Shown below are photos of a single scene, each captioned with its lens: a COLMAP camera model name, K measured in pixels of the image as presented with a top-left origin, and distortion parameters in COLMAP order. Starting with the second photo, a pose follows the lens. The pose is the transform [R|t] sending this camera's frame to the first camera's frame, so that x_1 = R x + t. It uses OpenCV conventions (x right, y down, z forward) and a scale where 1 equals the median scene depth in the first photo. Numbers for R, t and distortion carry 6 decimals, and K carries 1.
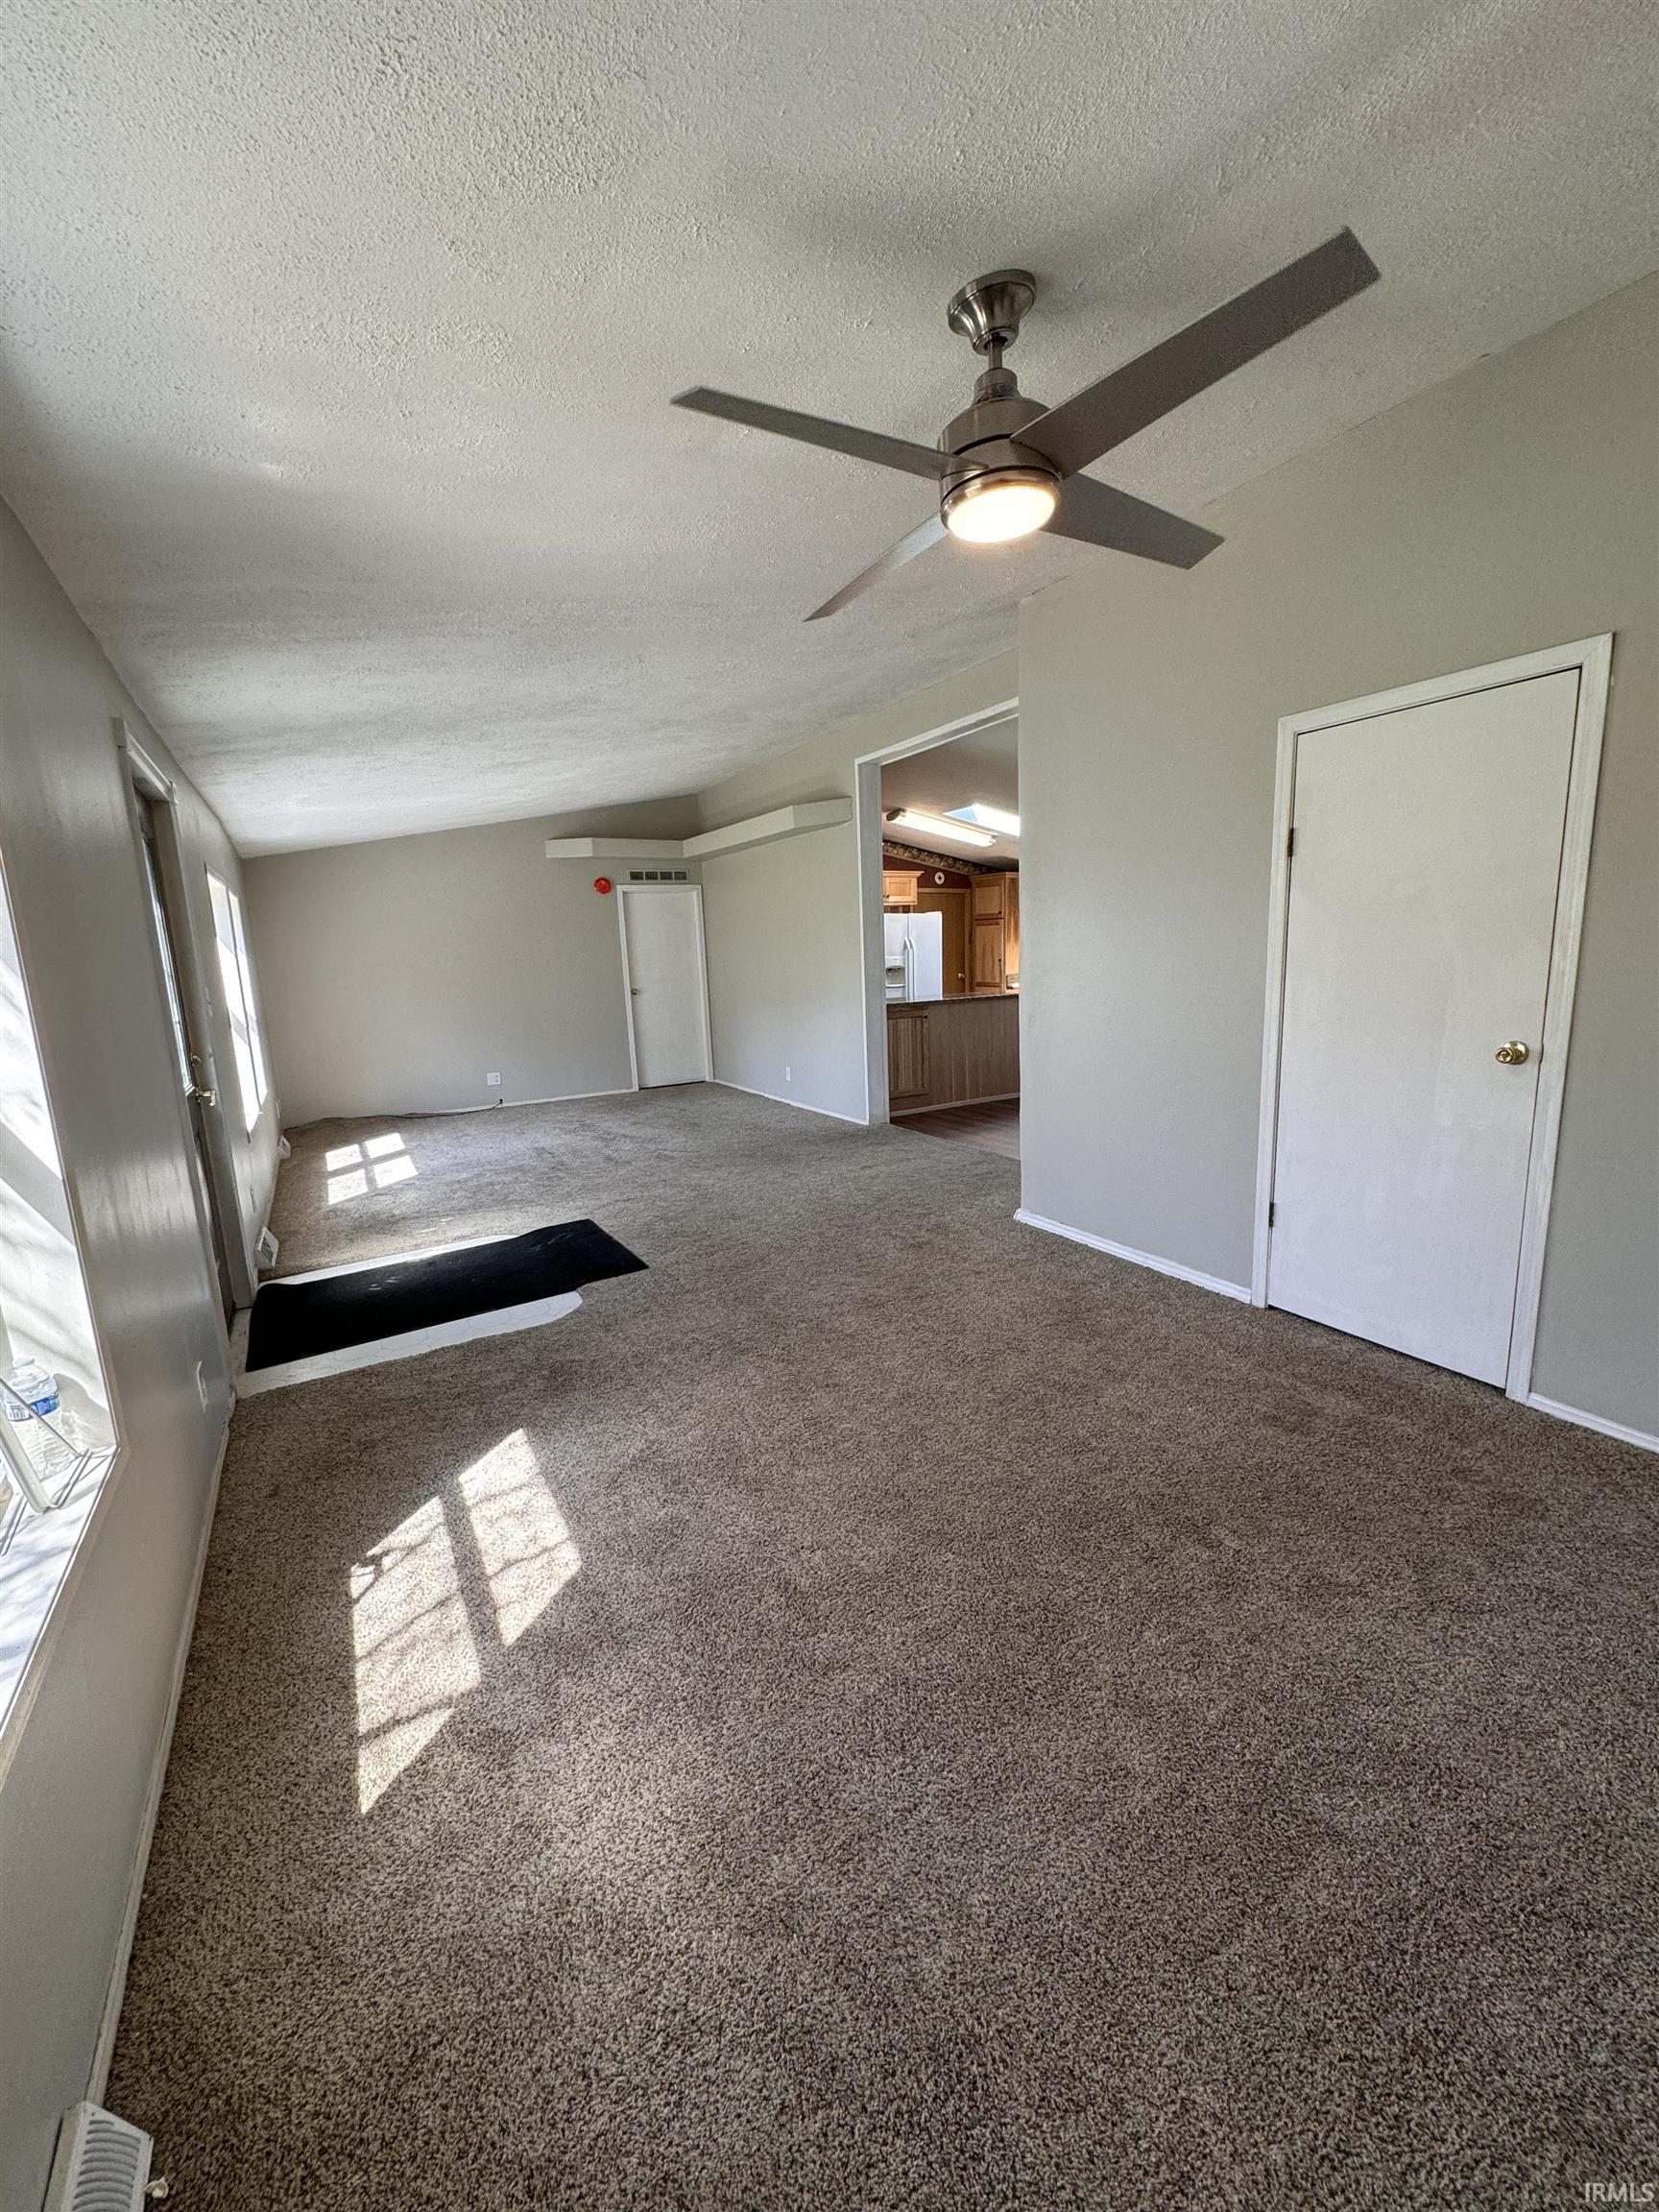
lens RADIAL K [[879.0, 0, 832.8], [0, 879.0, 1103.0], [0, 0, 1]] dist [-0.003015, 0.000474]
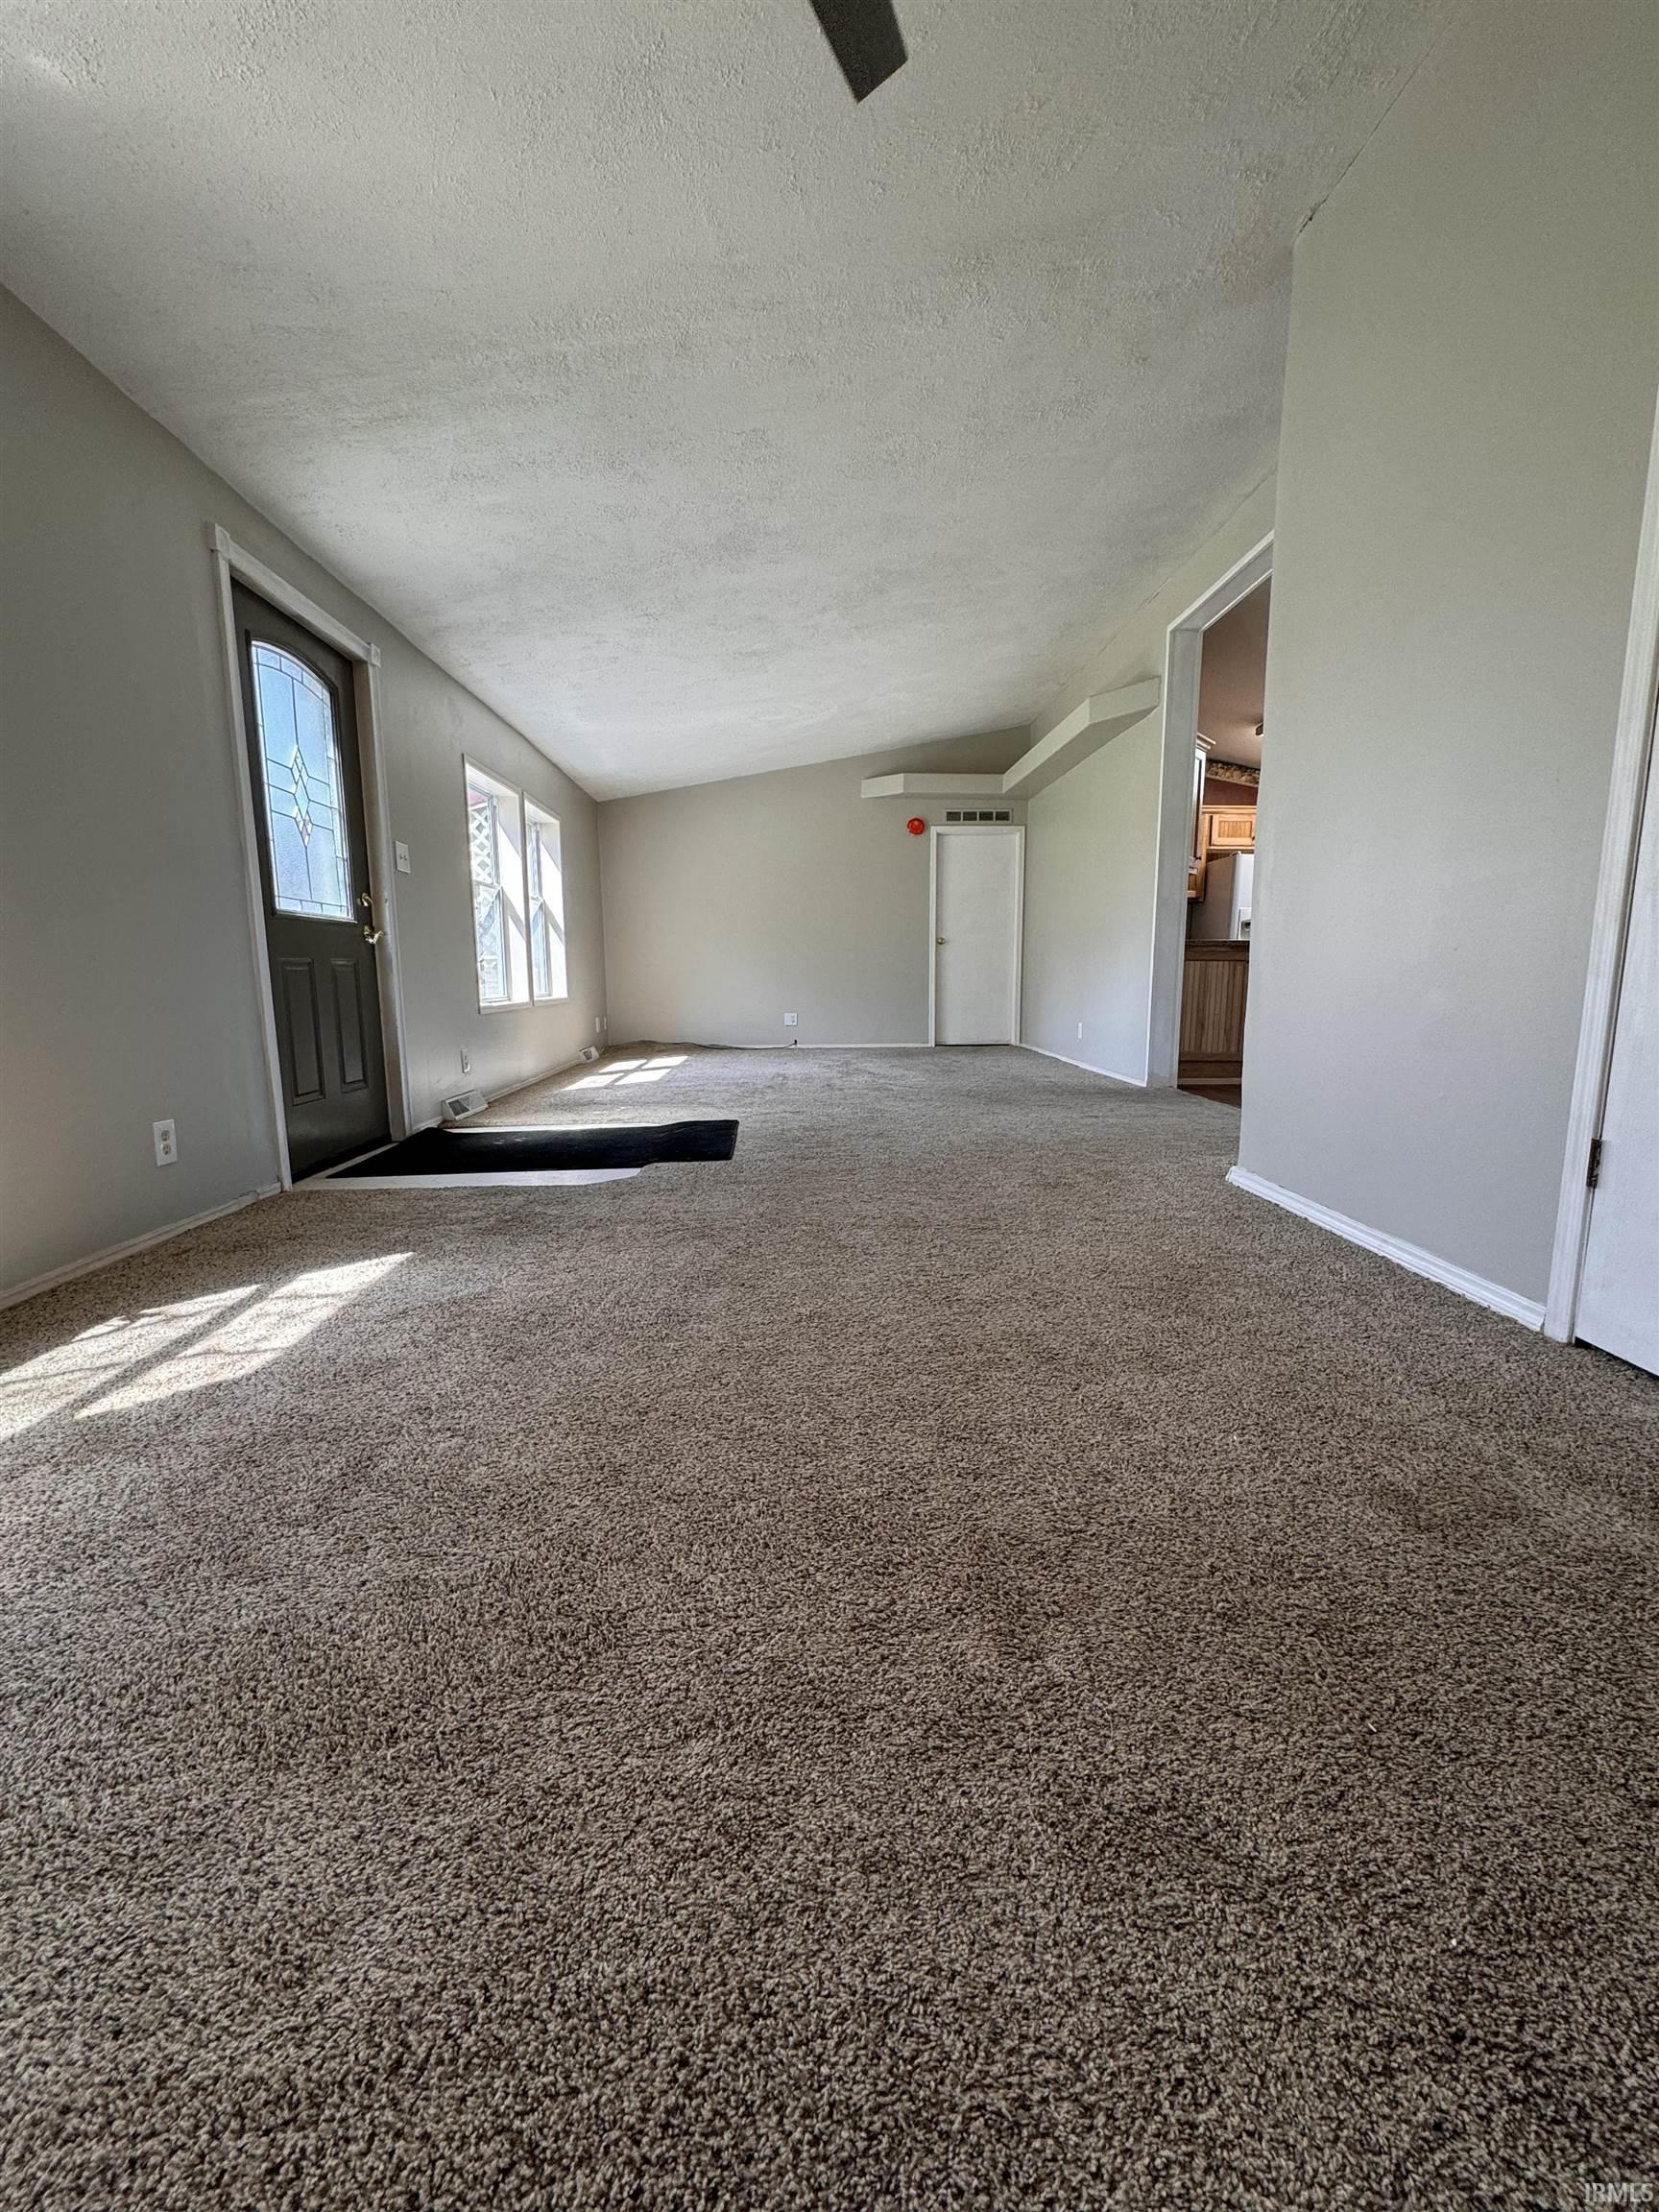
lens RADIAL K [[879.0, 0, 832.8], [0, 879.0, 1103.0], [0, 0, 1]] dist [-0.003015, 0.000474]
pose [[0.884593, 0.103459, -0.454742, 0.392136], [-0.110485, 0.993815, 0.011183, 0.159879], [0.453087, 0.040350, 0.890553, 0.387648]]
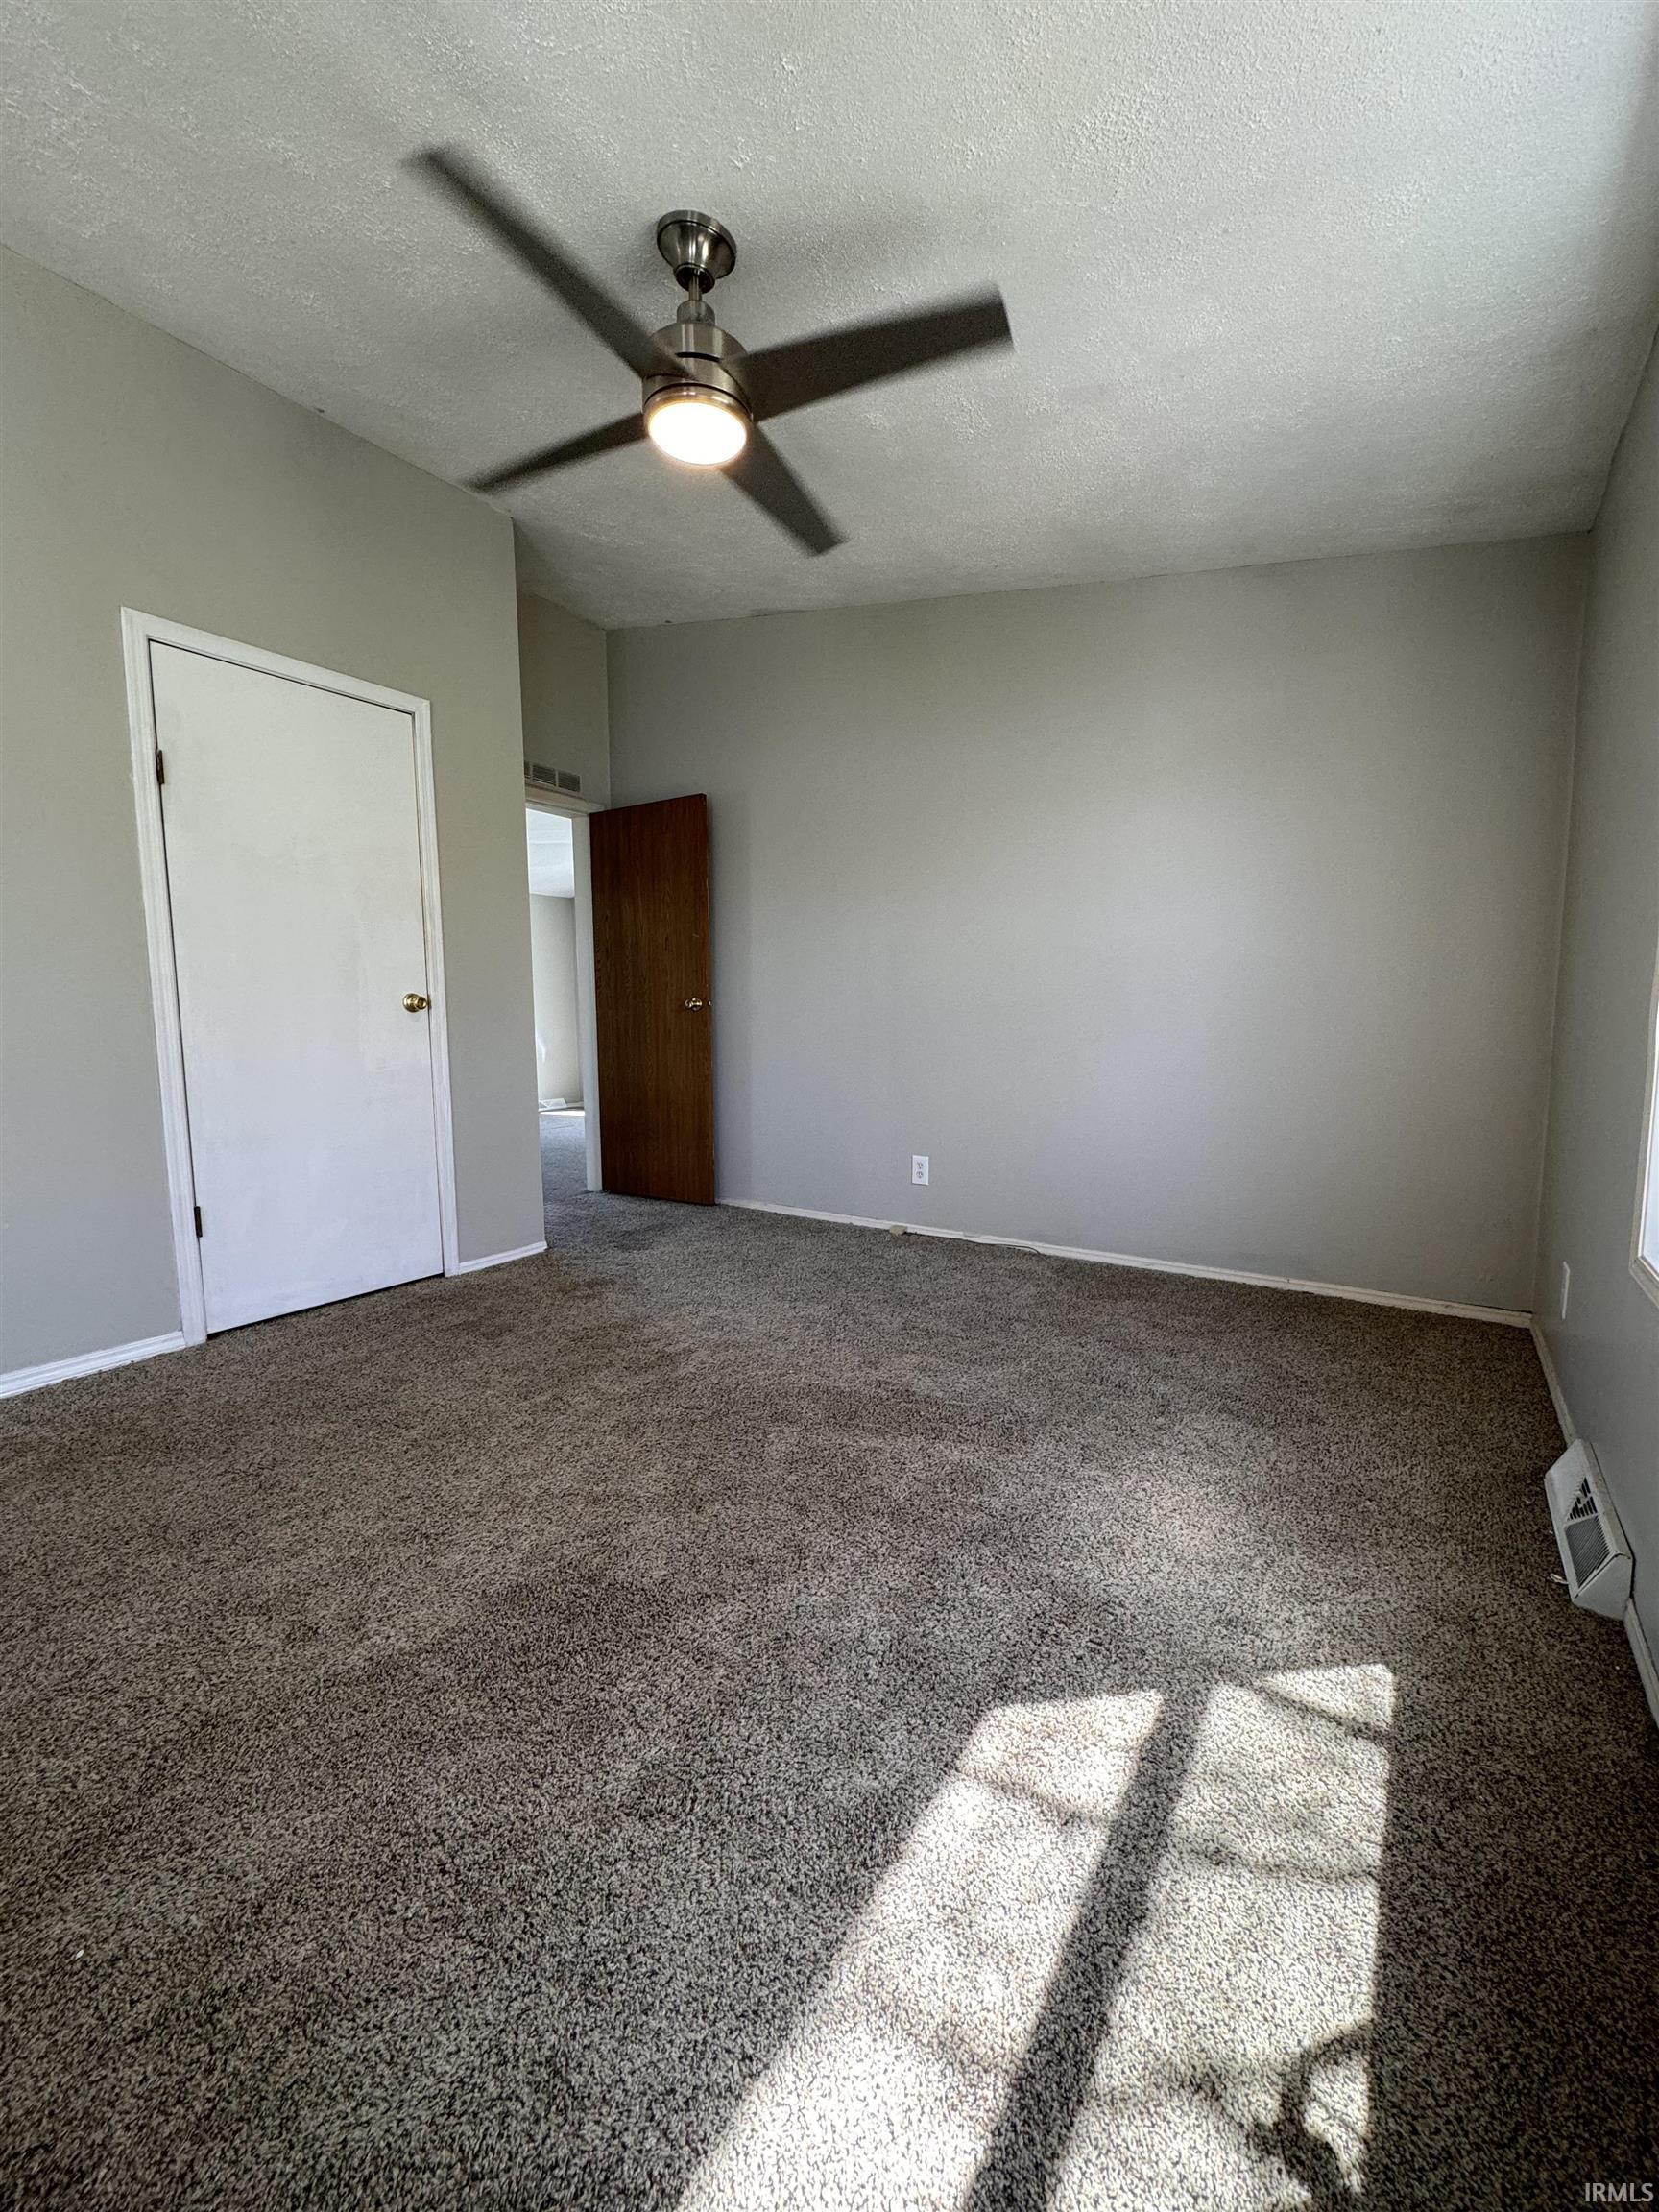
lens RADIAL K [[865.8, 0, 834.6], [0, 865.8, 1105.8], [0, 0, 1]] dist [-0.001983, -0.005522]
pose [[-0.441391, -0.056458, 0.895537, -0.559894], [0.179231, 0.972360, 0.149641, 0.008836], [-0.879233, 0.226558, -0.419072, 0.934767]]
